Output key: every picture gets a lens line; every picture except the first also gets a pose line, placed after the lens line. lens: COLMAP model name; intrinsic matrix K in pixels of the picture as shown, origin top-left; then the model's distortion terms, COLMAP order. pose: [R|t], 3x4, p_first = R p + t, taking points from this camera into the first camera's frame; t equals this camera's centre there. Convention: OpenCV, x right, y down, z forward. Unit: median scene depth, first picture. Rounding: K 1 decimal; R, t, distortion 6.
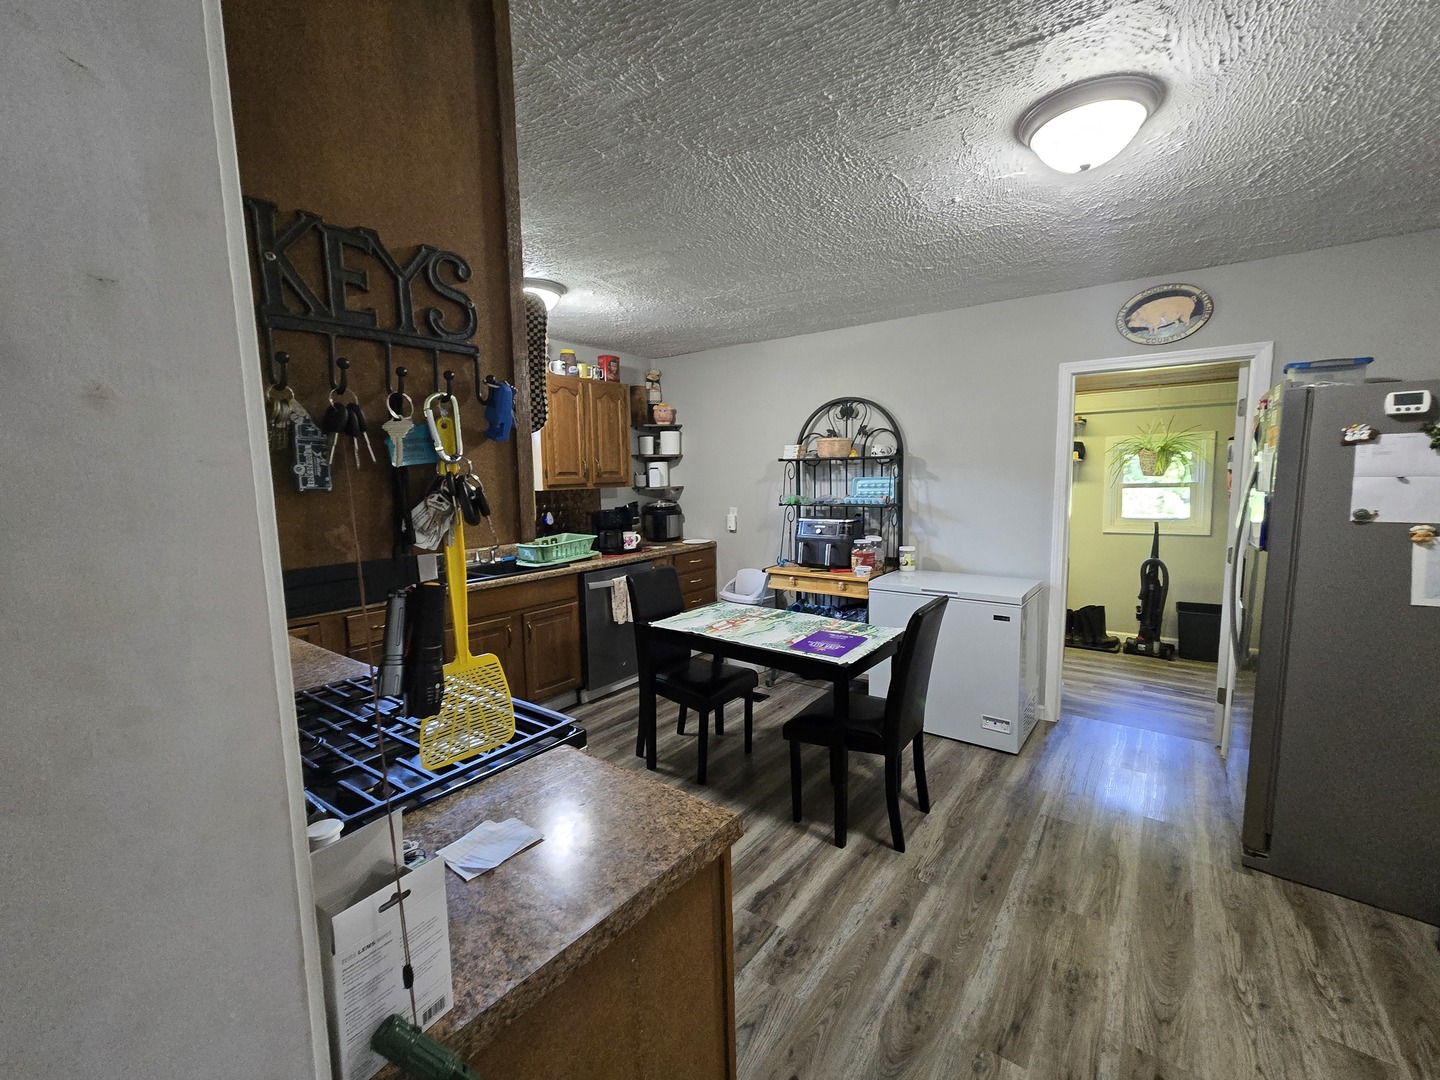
lens RADIAL K [[611.6, 0, 738.7], [0, 611.6, 537.6], [0, 0, 1]] dist [0.000380, 0.000703]
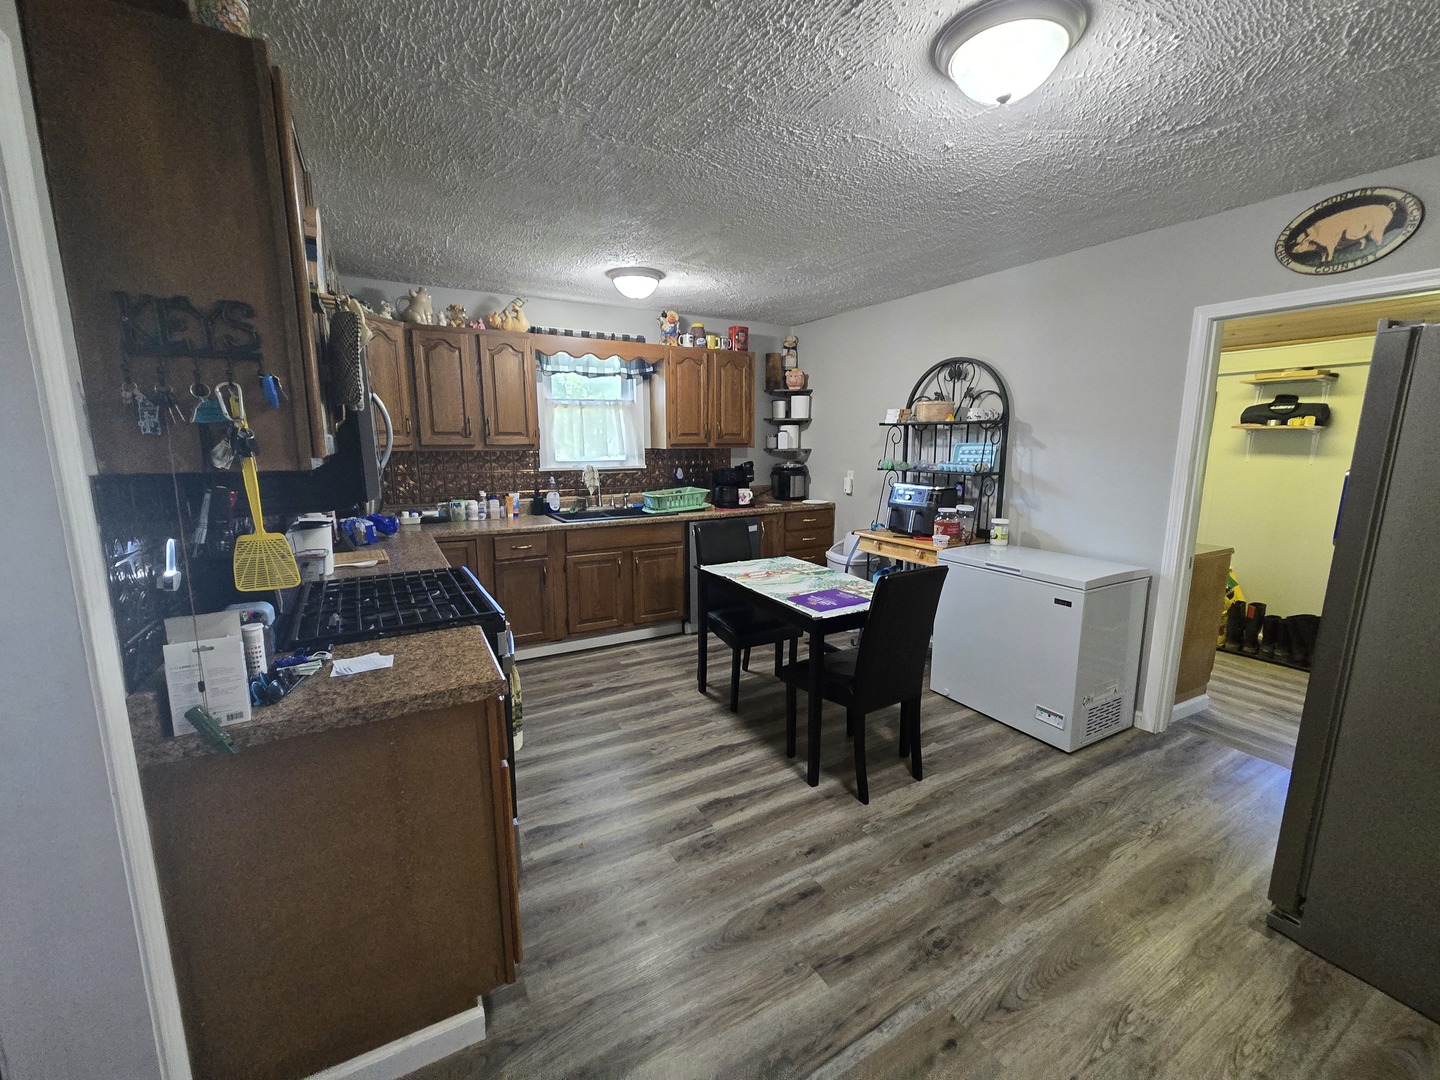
lens RADIAL K [[600.9, 0, 725.0], [0, 600.9, 539.9], [0, 0, 1]] dist [-0.000684, 0.000381]
pose [[0.909575, 0.085589, -0.406629, 0.251171], [-0.059103, 0.995256, 0.077281, 0.000588], [0.411314, -0.046260, 0.910319, -0.005397]]
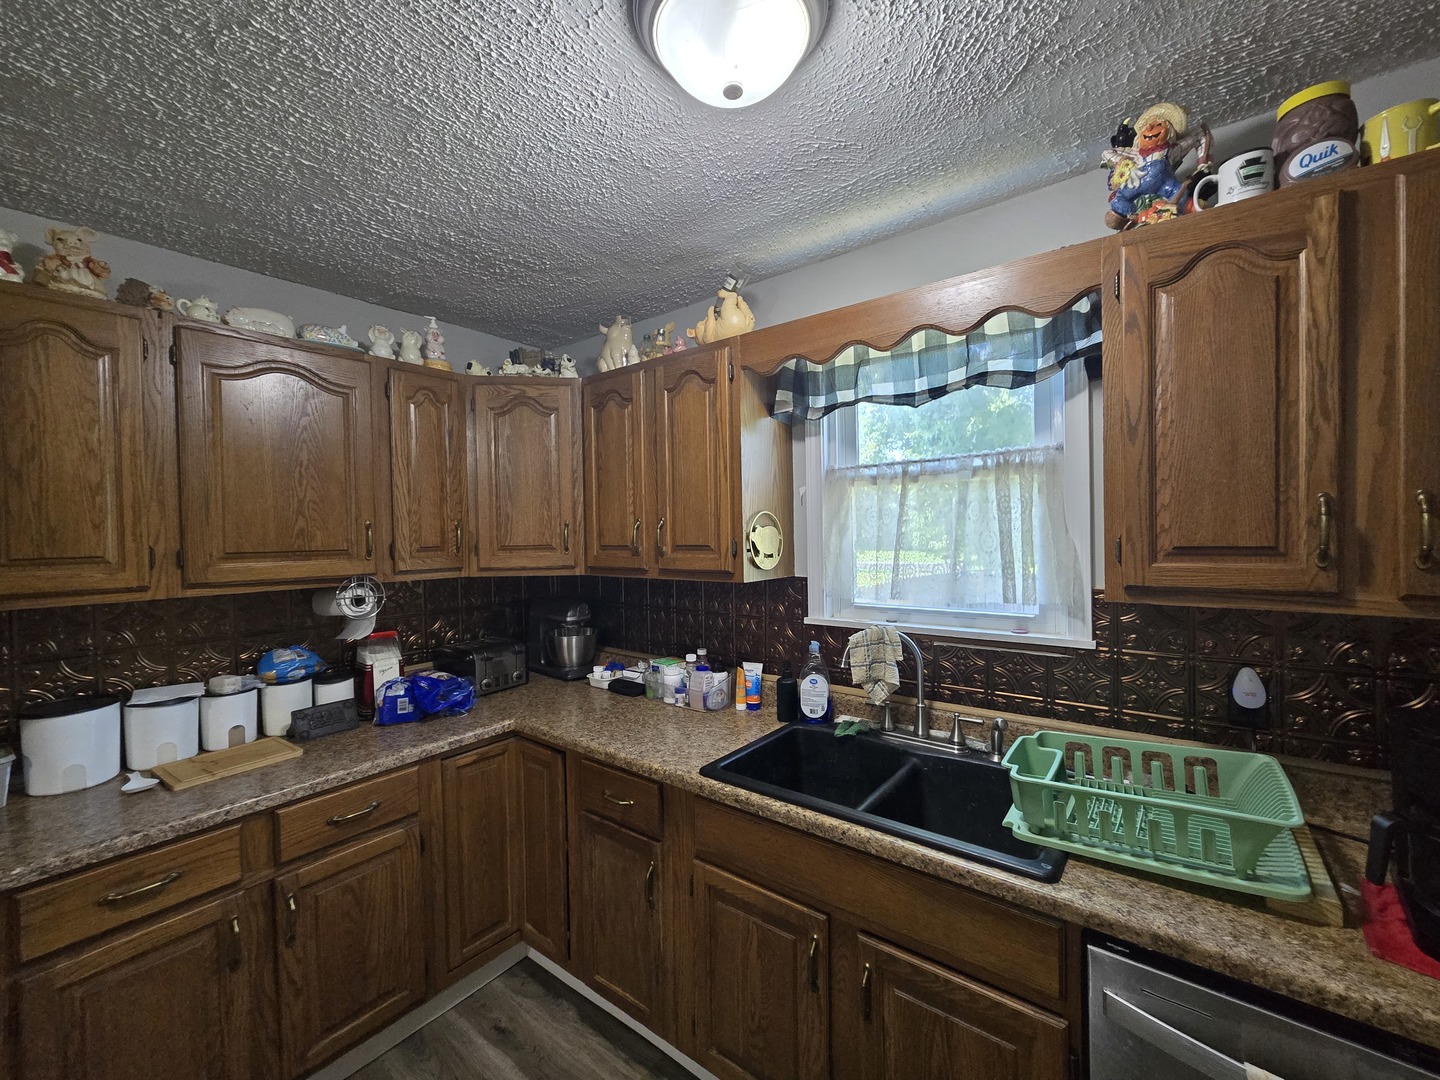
lens RADIAL K [[596.5, 0, 722.3], [0, 596.5, 538.3], [0, 0, 1]] dist [-0.000859, 0.003265]
pose [[-0.043320, 0.032869, -0.998520, 0.003144], [-0.085299, 0.995687, 0.036476, -0.099582], [0.995413, 0.086753, -0.040330, 0.770026]]
